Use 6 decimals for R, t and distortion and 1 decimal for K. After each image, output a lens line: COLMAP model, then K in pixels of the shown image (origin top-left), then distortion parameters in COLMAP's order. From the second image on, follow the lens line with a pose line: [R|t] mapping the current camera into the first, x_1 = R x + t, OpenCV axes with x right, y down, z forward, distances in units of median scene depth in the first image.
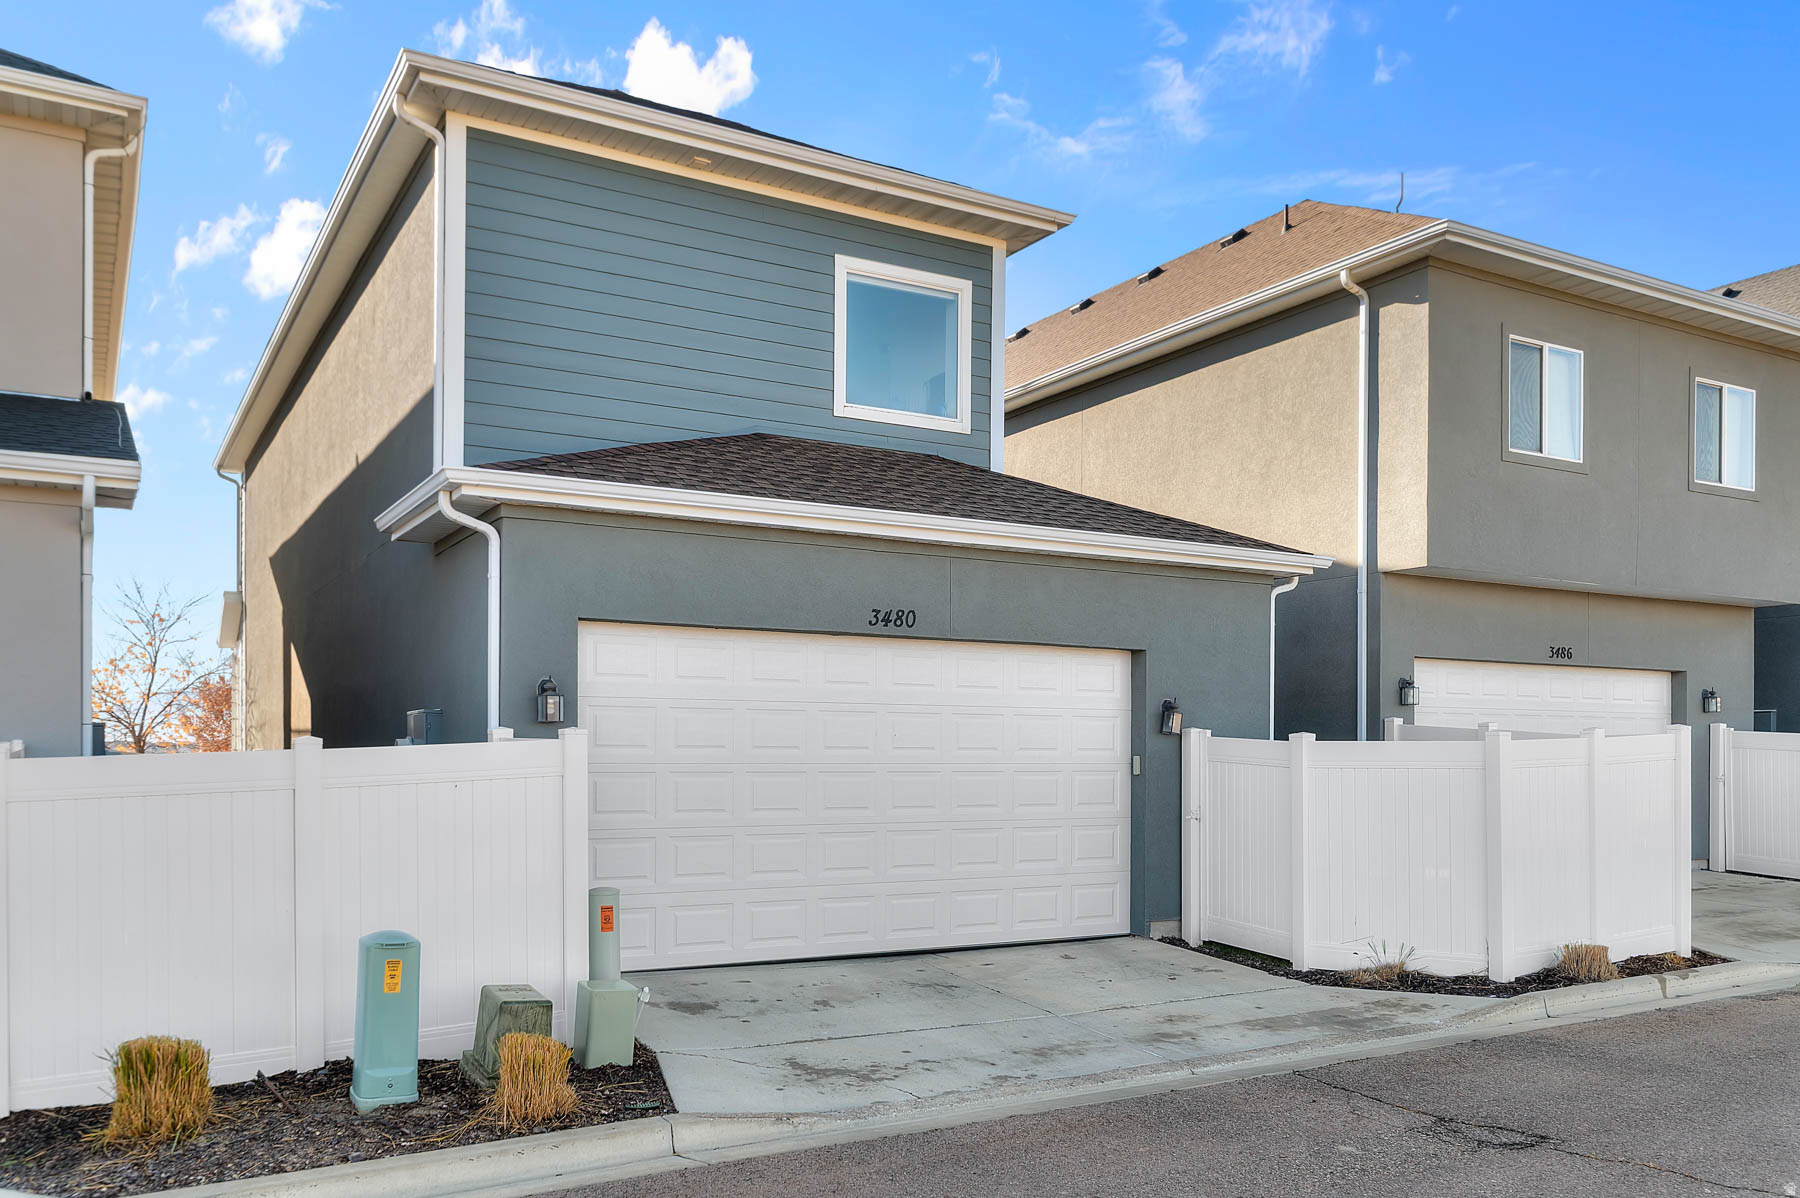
lens RADIAL K [[1455.3, 0, 904.3], [0, 1455.3, 766.4], [0, 0, 1]] dist [0.000843, 0.007612]
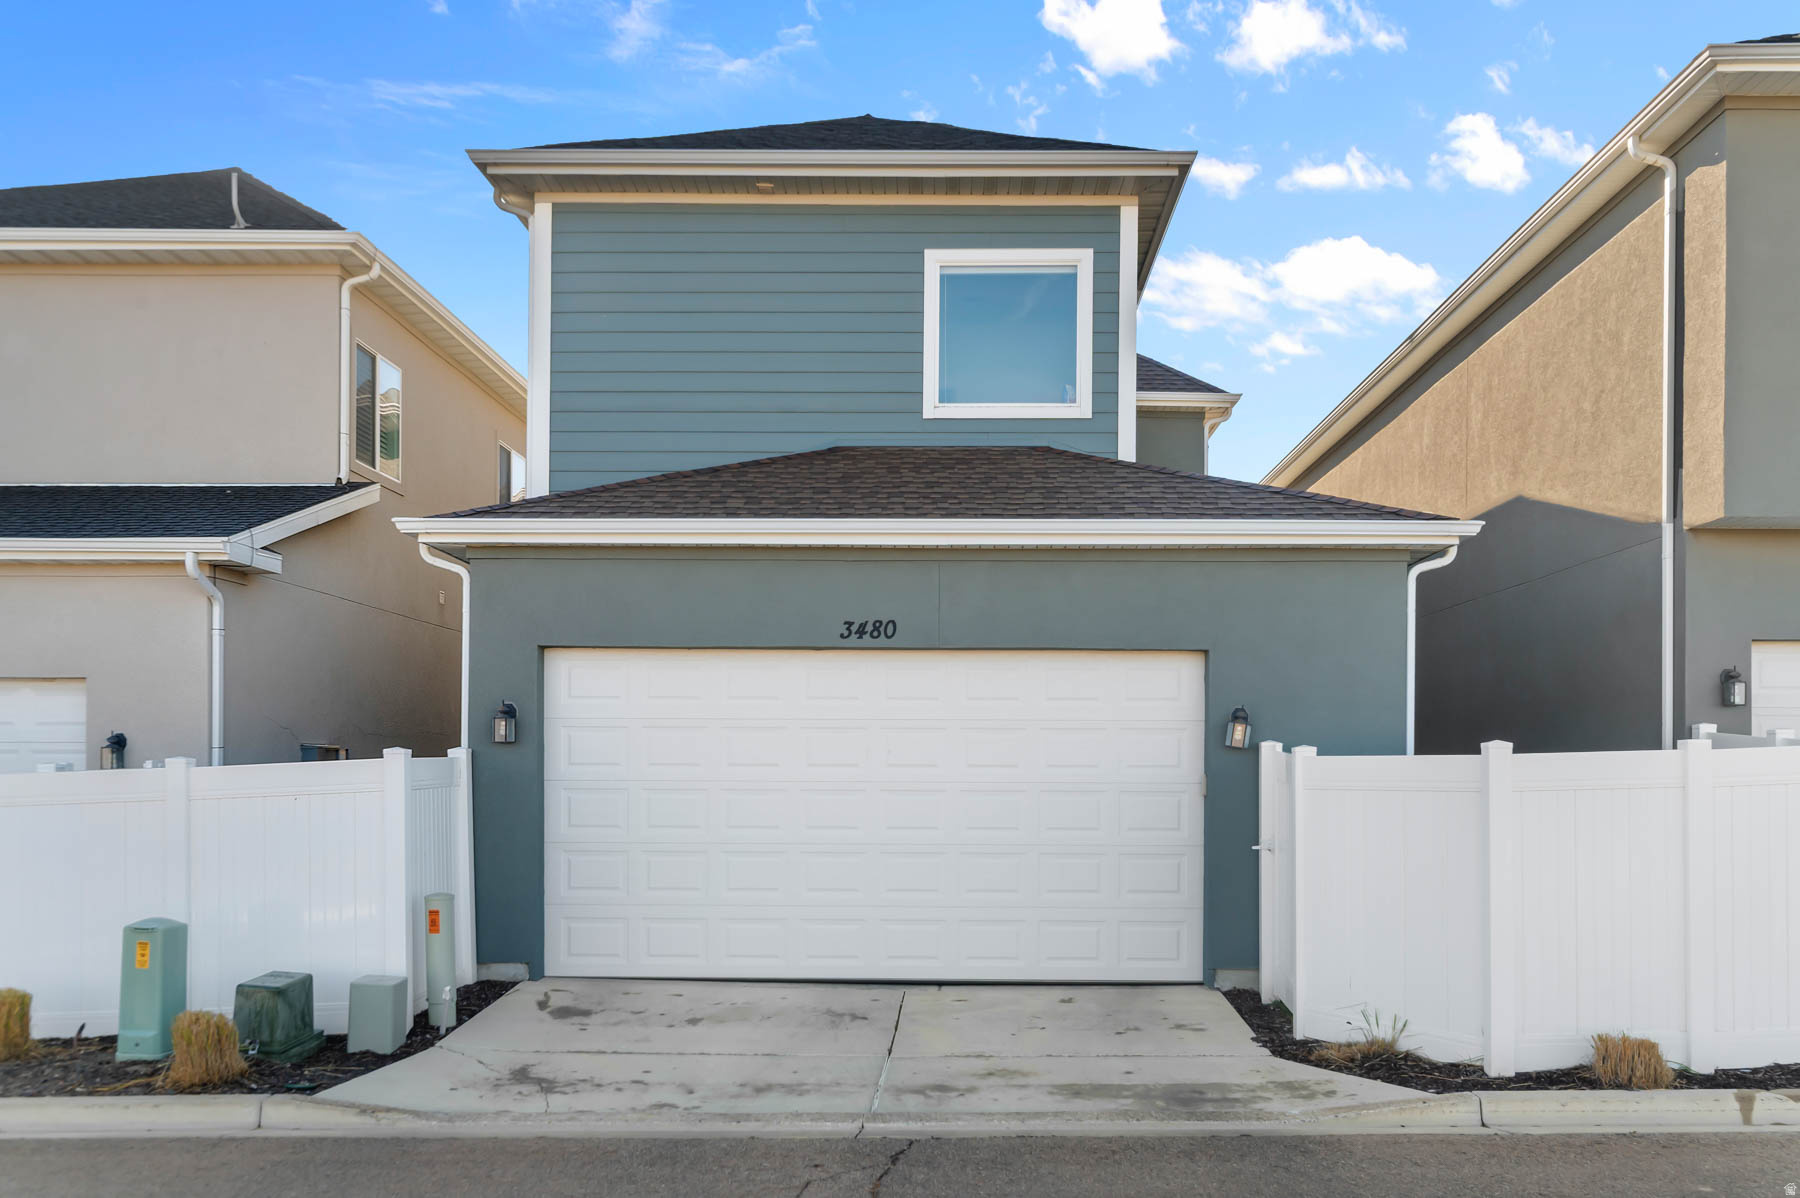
lens RADIAL K [[1536.0, 0, 899.8], [0, 1536.0, 776.1], [0, 0, 1]] dist [0.002533, -0.001119]
pose [[0.848076, 0.002237, -0.529870, 0.543755], [-0.005111, 0.999979, -0.003958, -0.001828], [0.529850, 0.006064, 0.848070, 0.156187]]
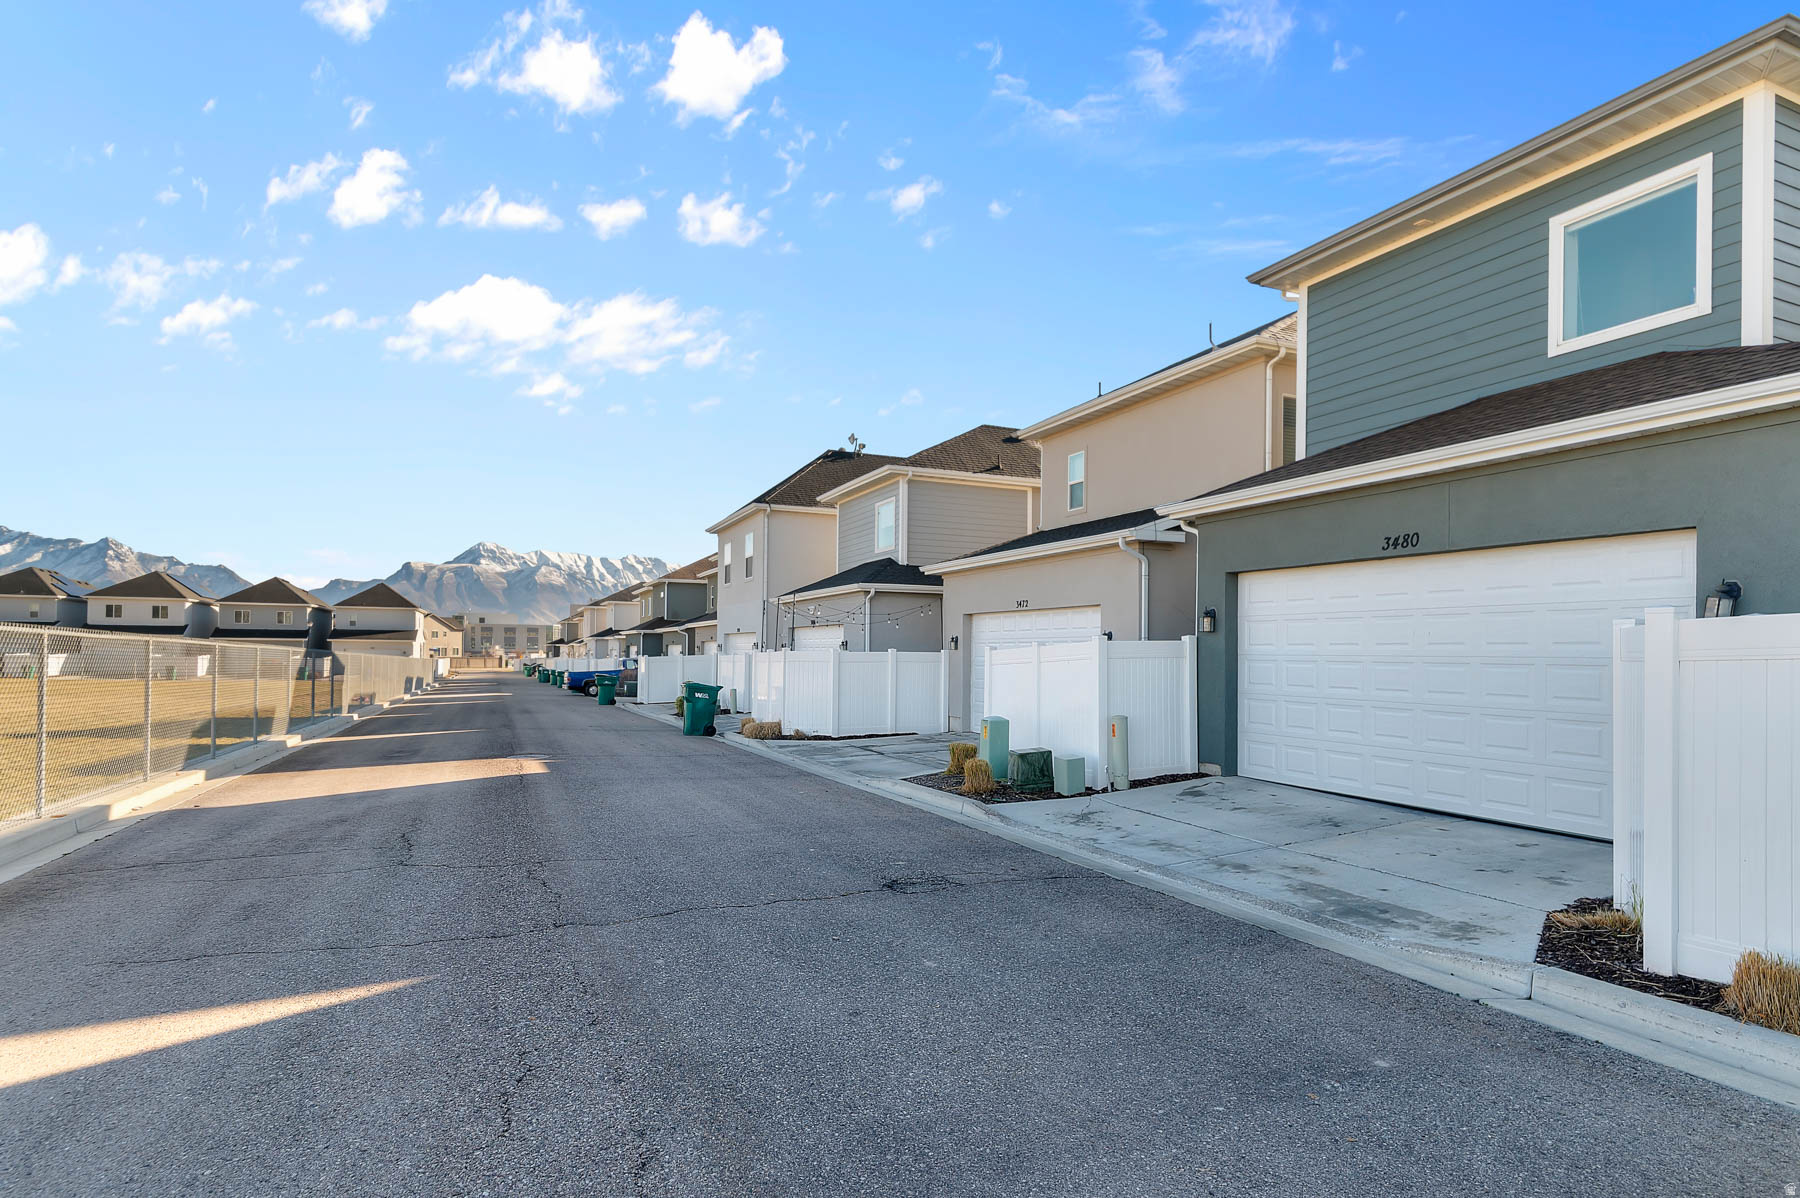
lens RADIAL K [[928.7, 0, 906.4], [0, 928.7, 641.1], [0, 0, 1]] dist [-0.004561, -0.000982]
pose [[-0.113849, -0.015849, -0.993372, 0.846457], [-0.015606, 0.999778, -0.014163, 0.003364], [0.993375, 0.013891, -0.114071, 0.663631]]
